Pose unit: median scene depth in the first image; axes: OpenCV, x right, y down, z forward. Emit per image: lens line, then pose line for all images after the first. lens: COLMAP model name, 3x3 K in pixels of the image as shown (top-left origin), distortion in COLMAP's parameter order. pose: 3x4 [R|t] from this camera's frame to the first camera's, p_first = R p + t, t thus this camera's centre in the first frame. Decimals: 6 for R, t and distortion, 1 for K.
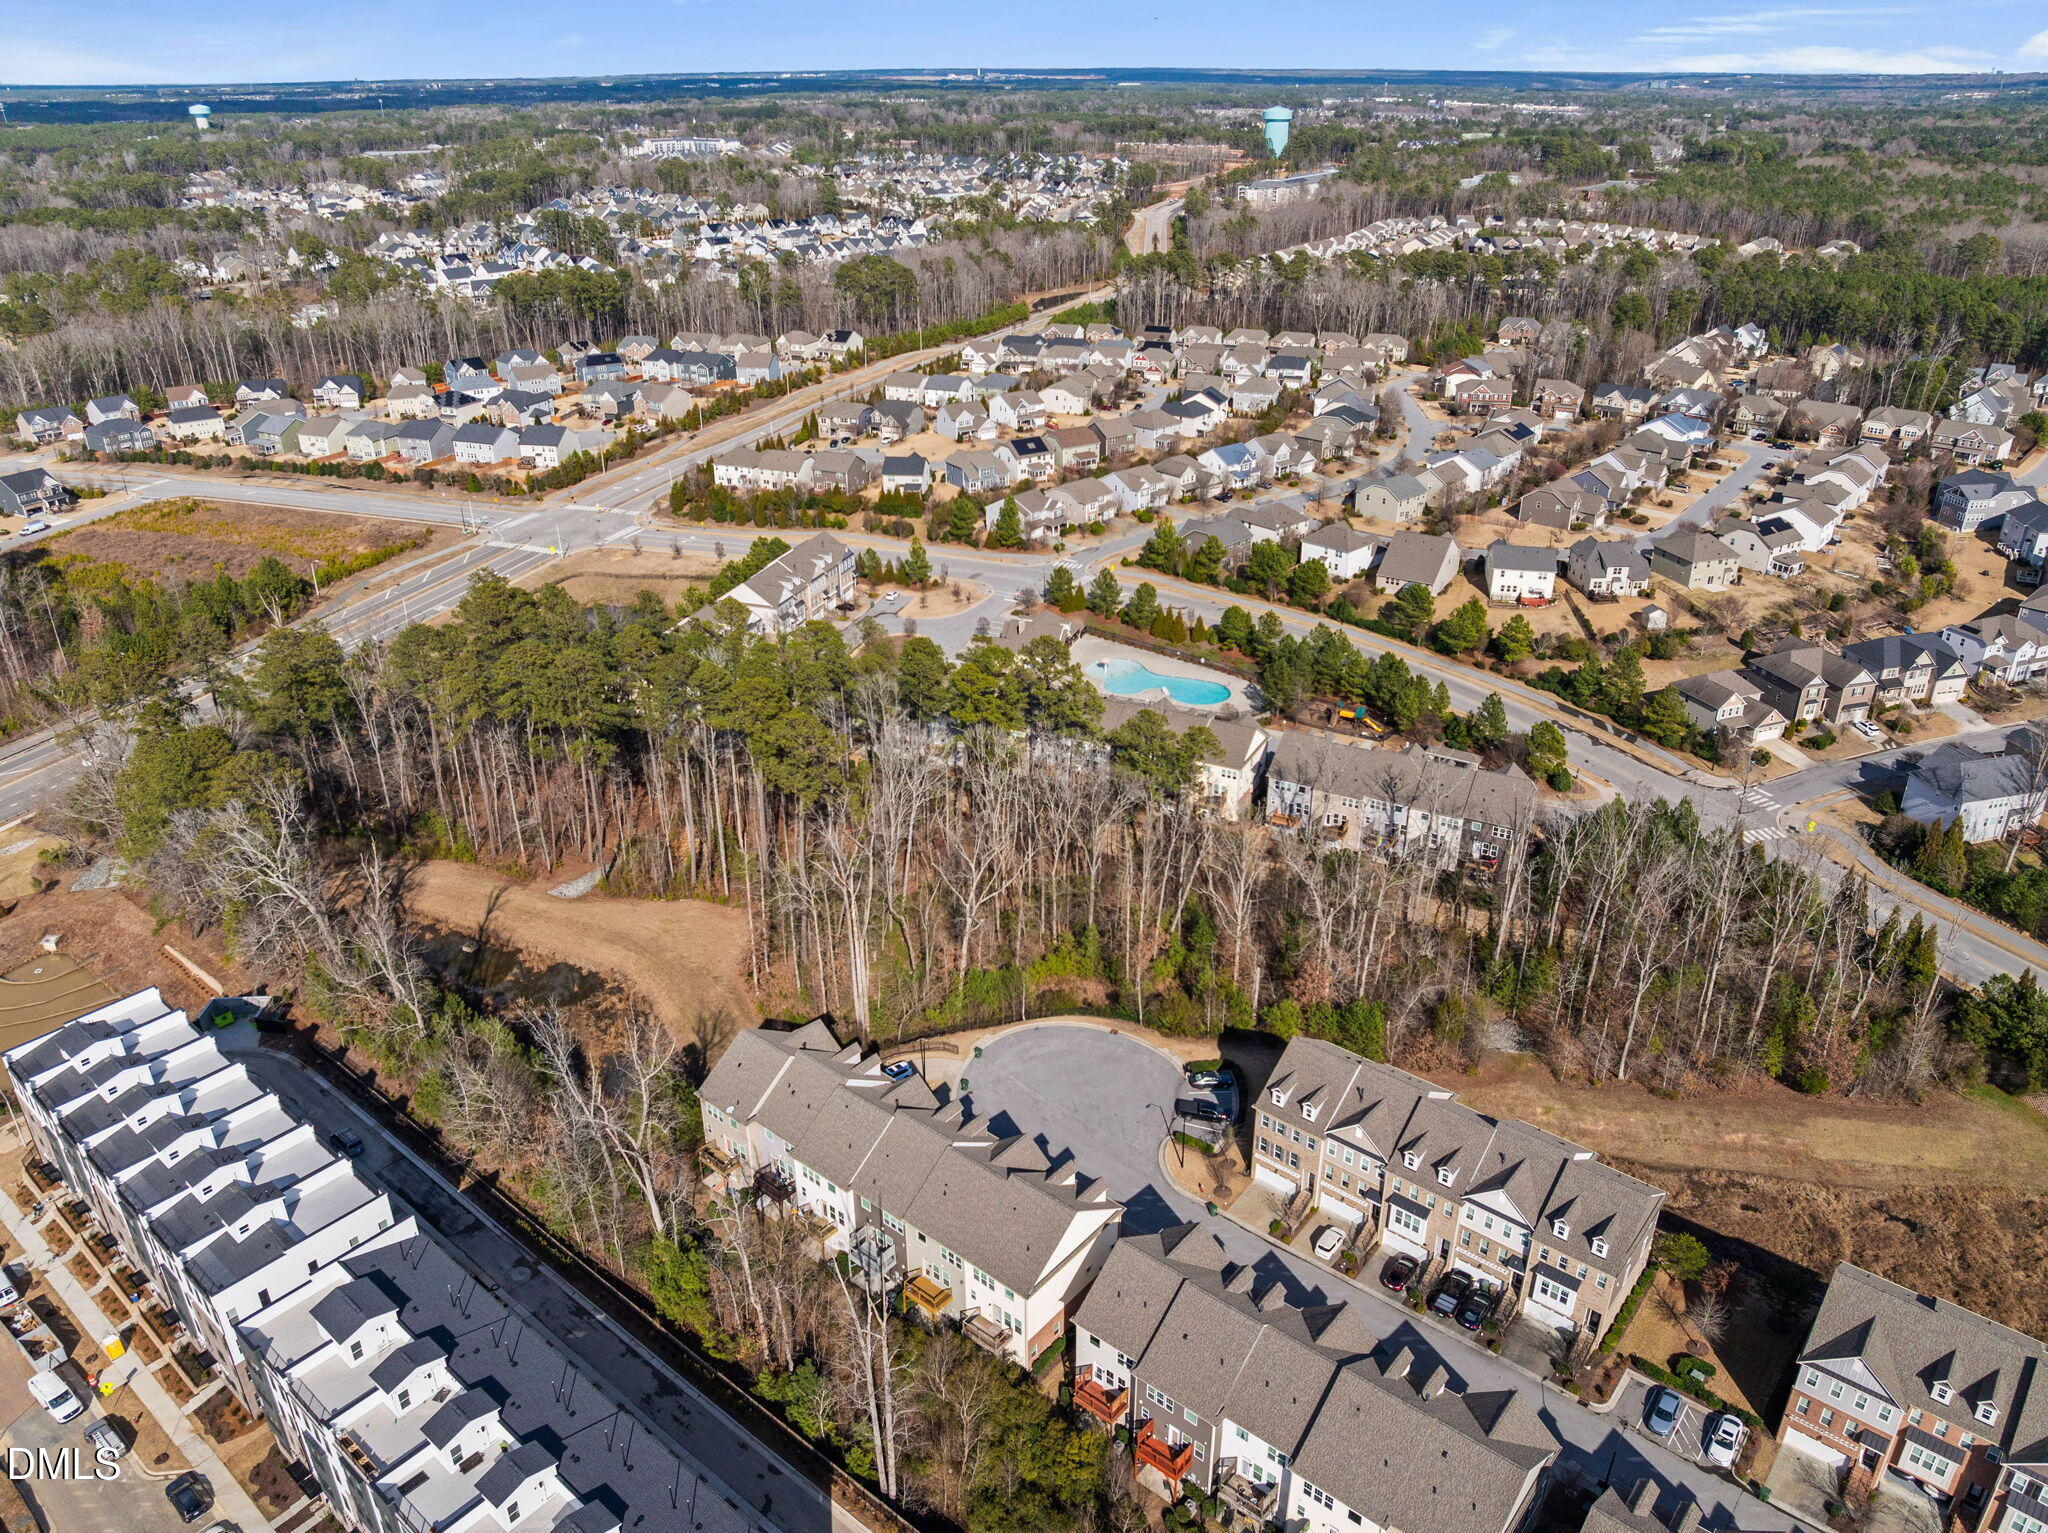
lens RADIAL K [[1456.5, 0, 1024.0], [0, 1456.5, 766.5], [0, 0, 1]] dist [-0.033734, -0.006562]
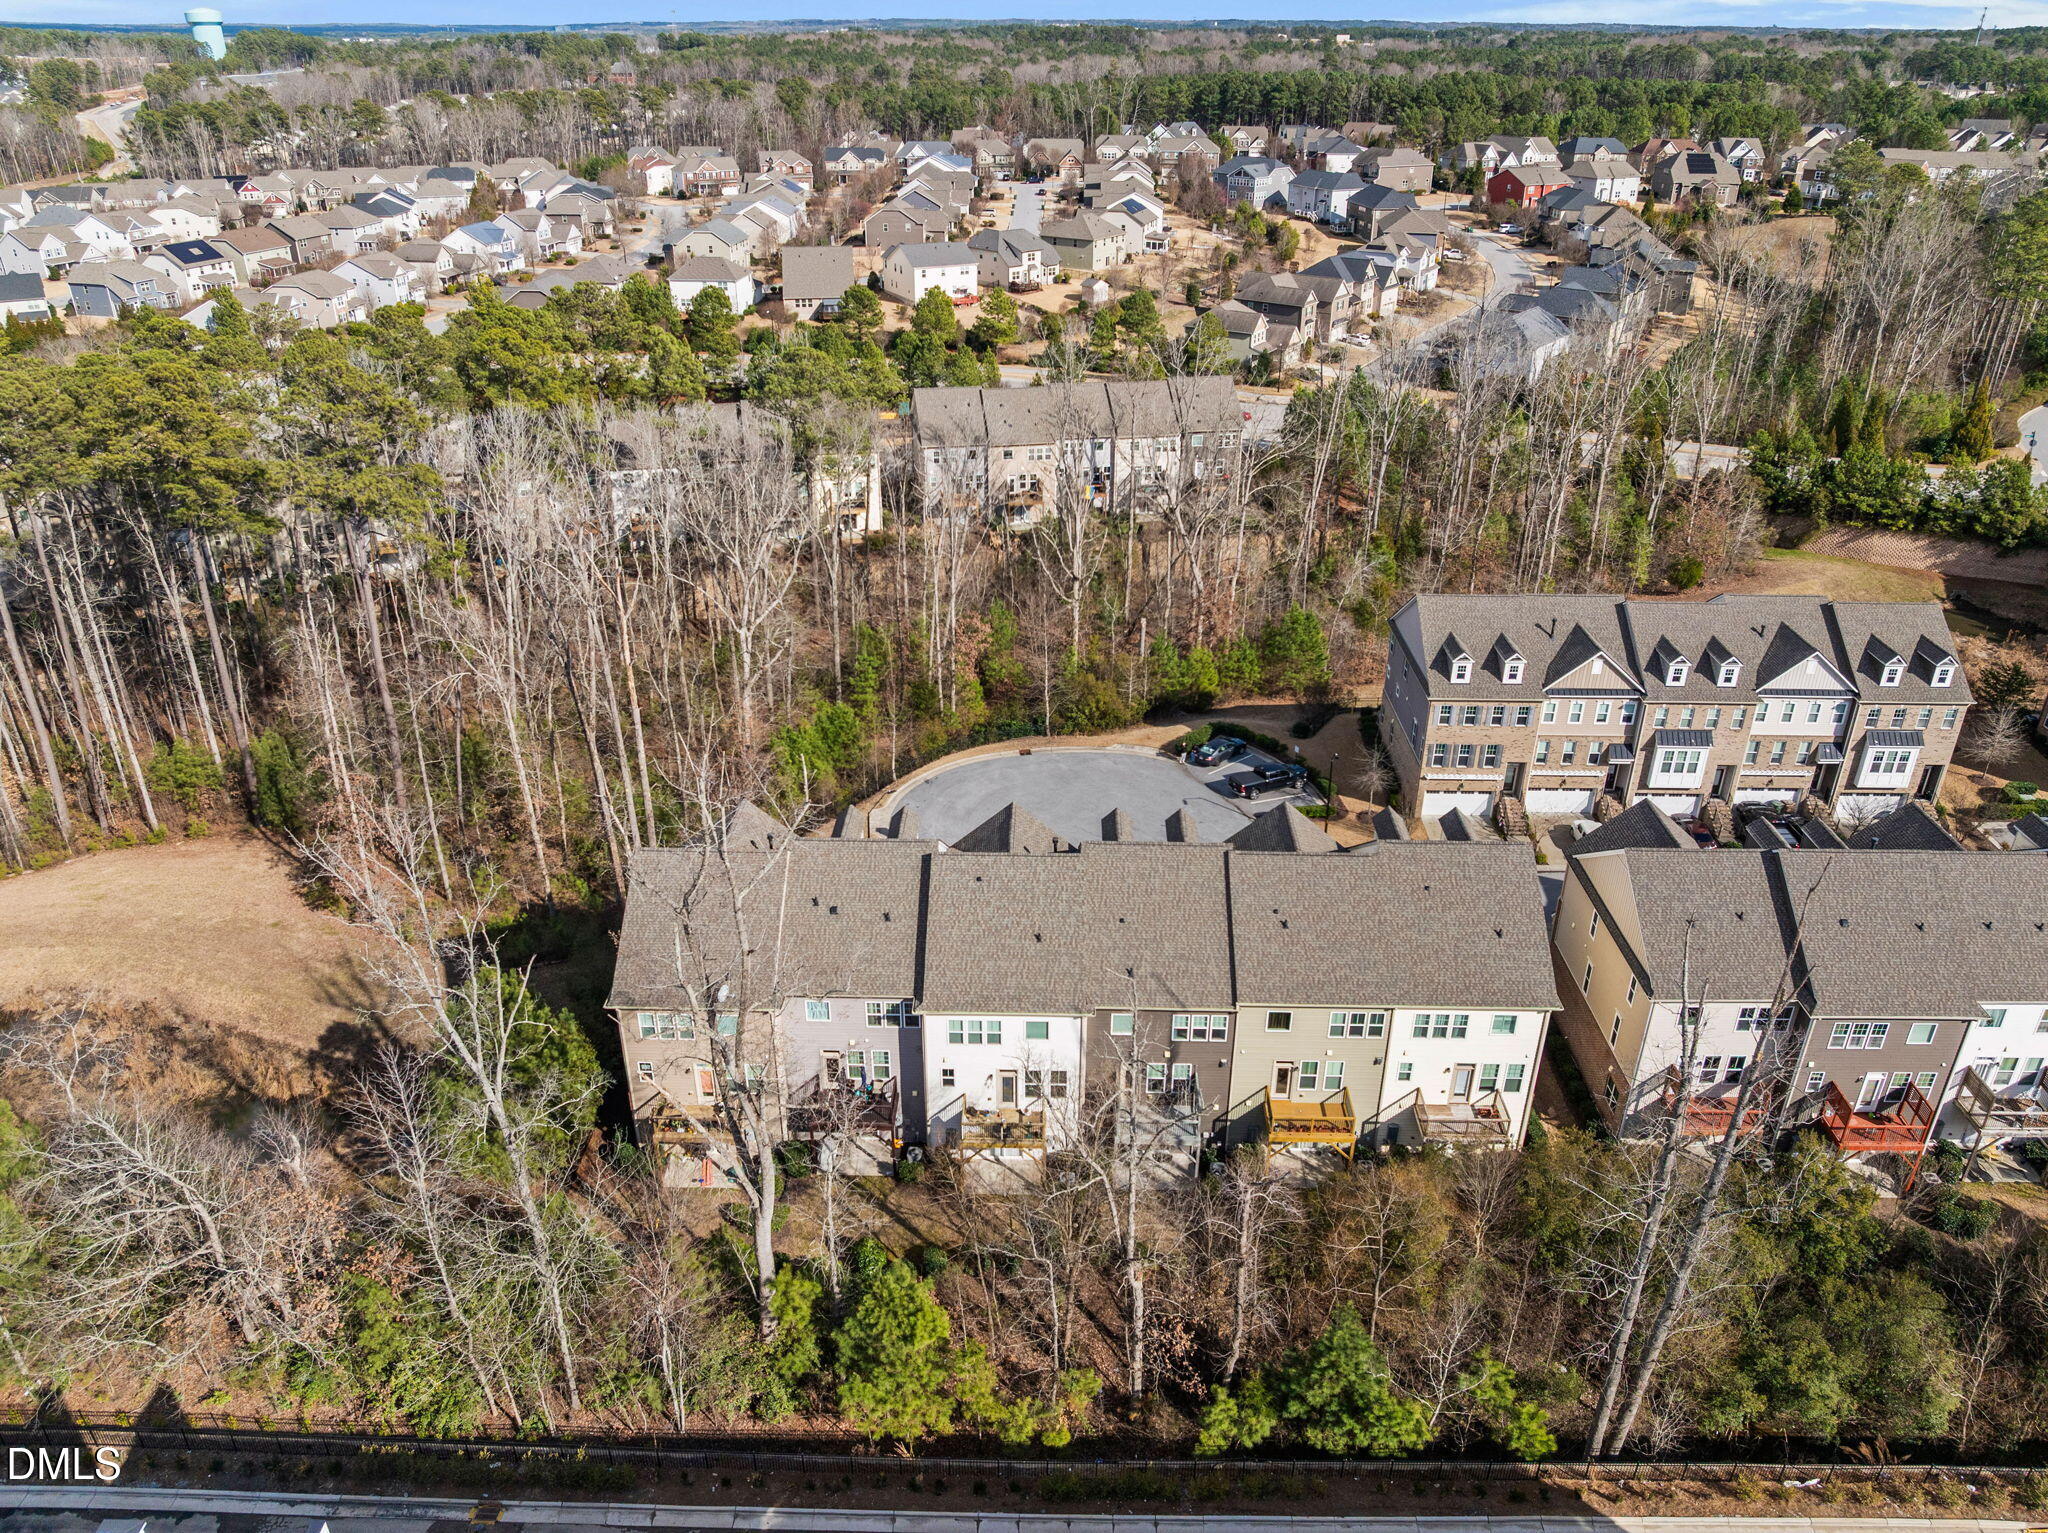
lens RADIAL K [[1437.0, 0, 1029.2], [0, 1437.0, 763.0], [0, 0, 1]] dist [-0.063599, 0.034896]
pose [[0.773645, -0.276949, 0.569888, -0.194207], [0.264359, 0.958480, 0.106916, 0.075275], [-0.575836, 0.067940, 0.814737, 0.301218]]
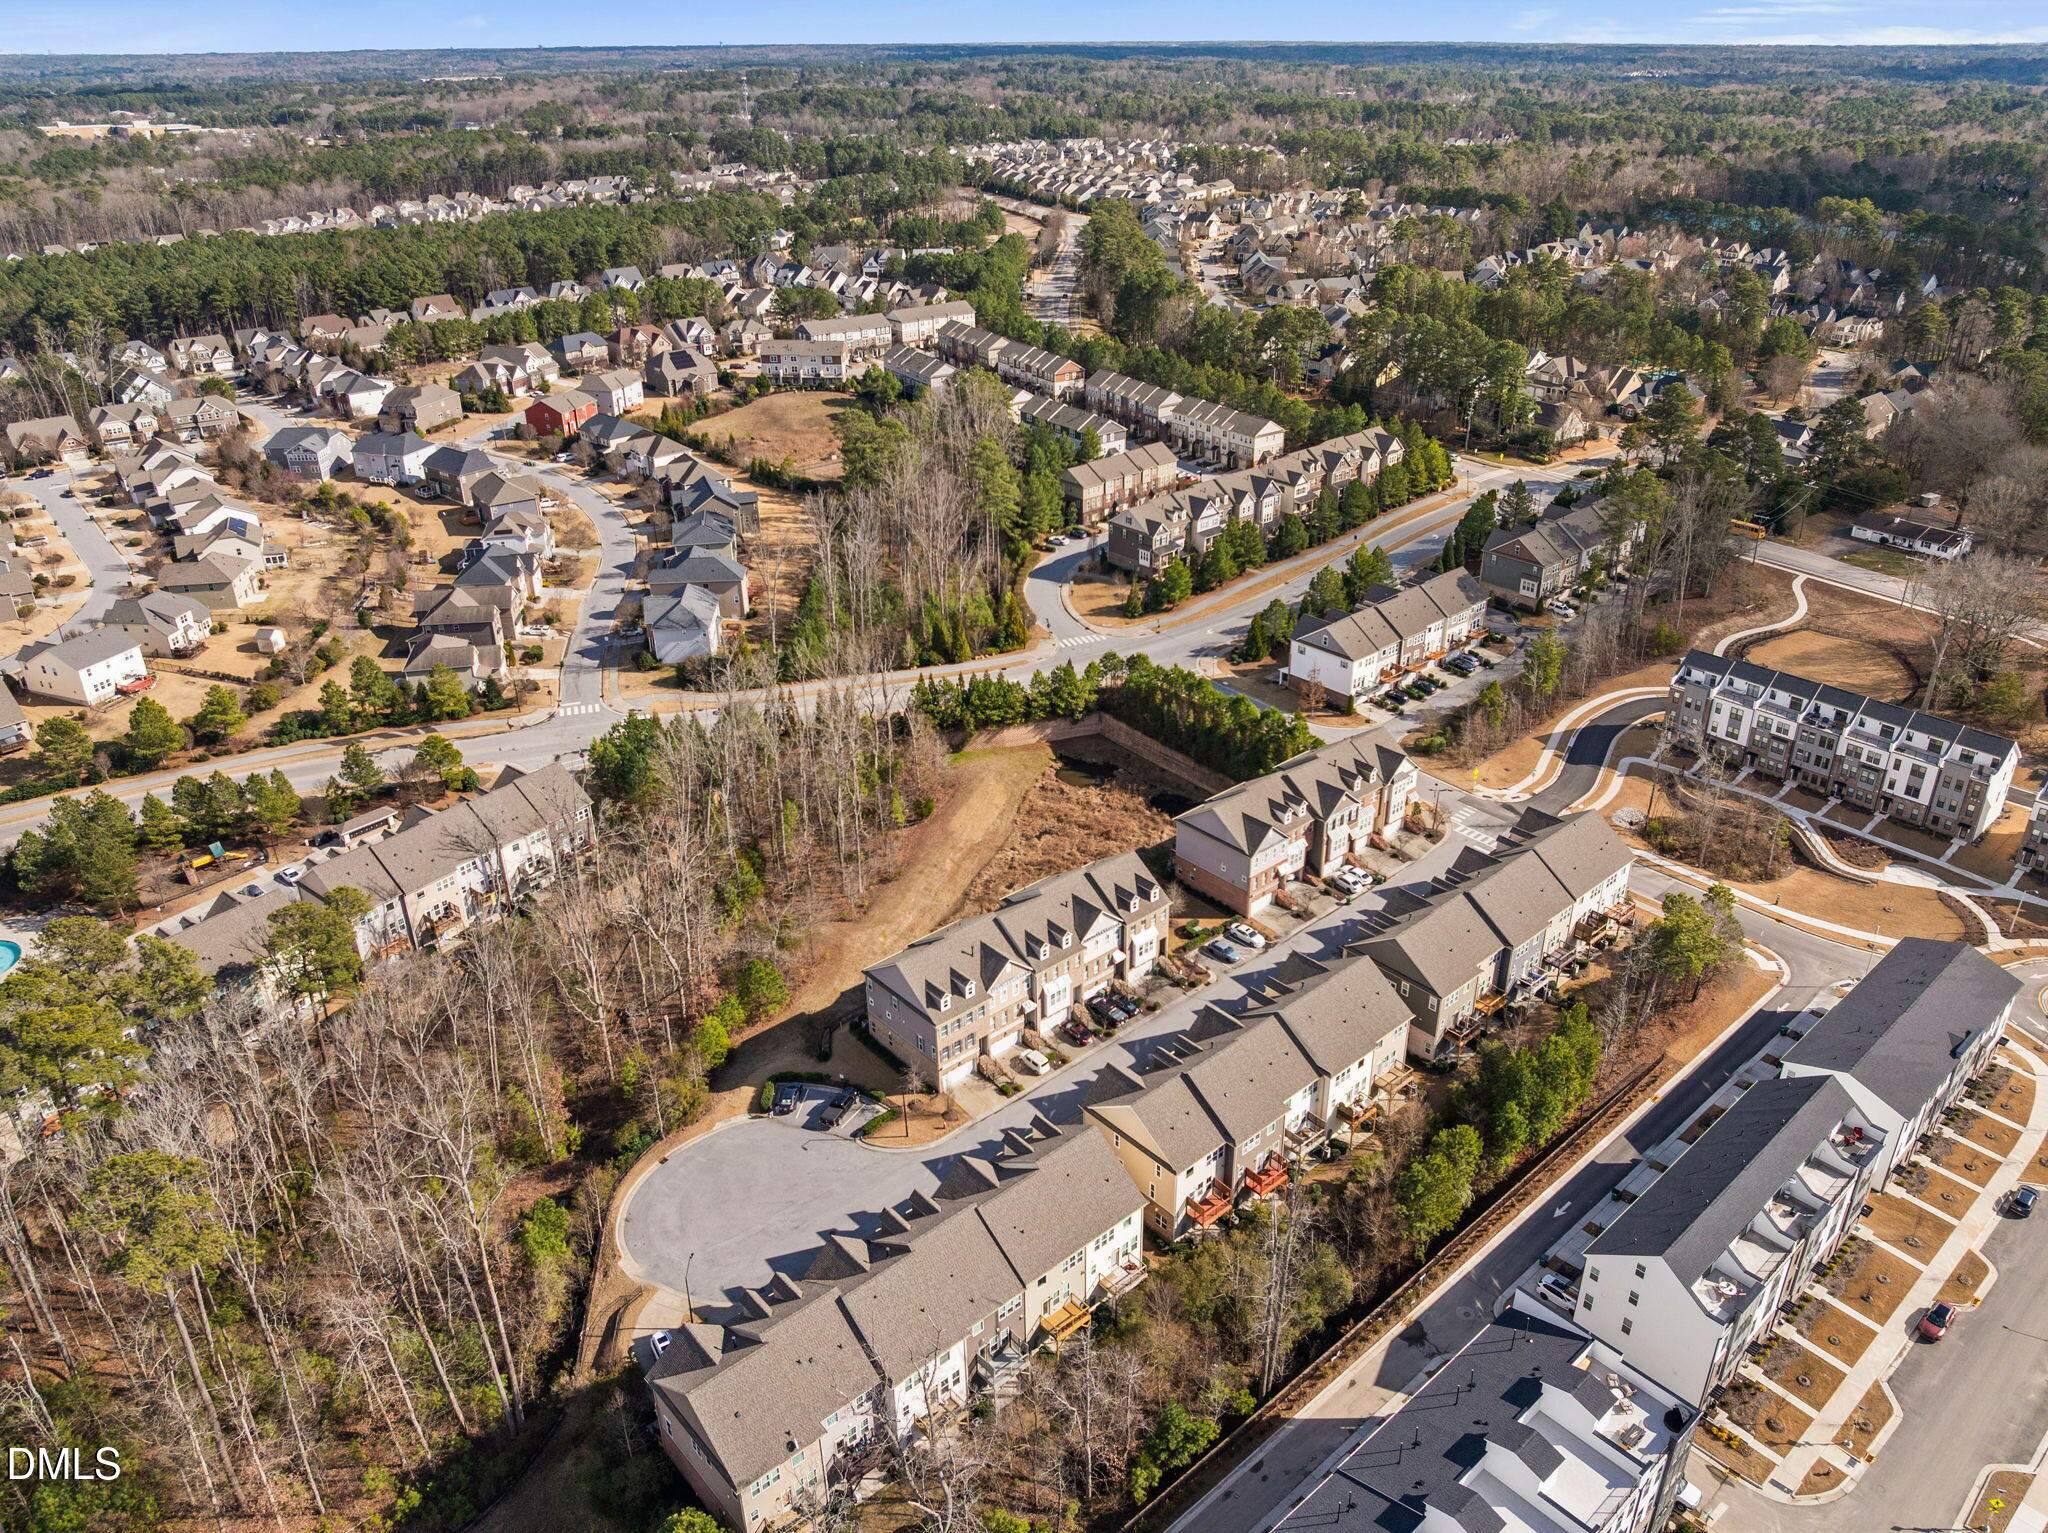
lens RADIAL K [[1456.5, 0, 1024.0], [0, 1456.5, 766.5], [0, 0, 1]] dist [-0.033734, -0.006562]
pose [[0.138530, -0.443430, 0.885539, -0.373901], [0.434476, 0.830731, 0.348018, -0.147332], [-0.889966, 0.336535, 0.307741, 0.285541]]
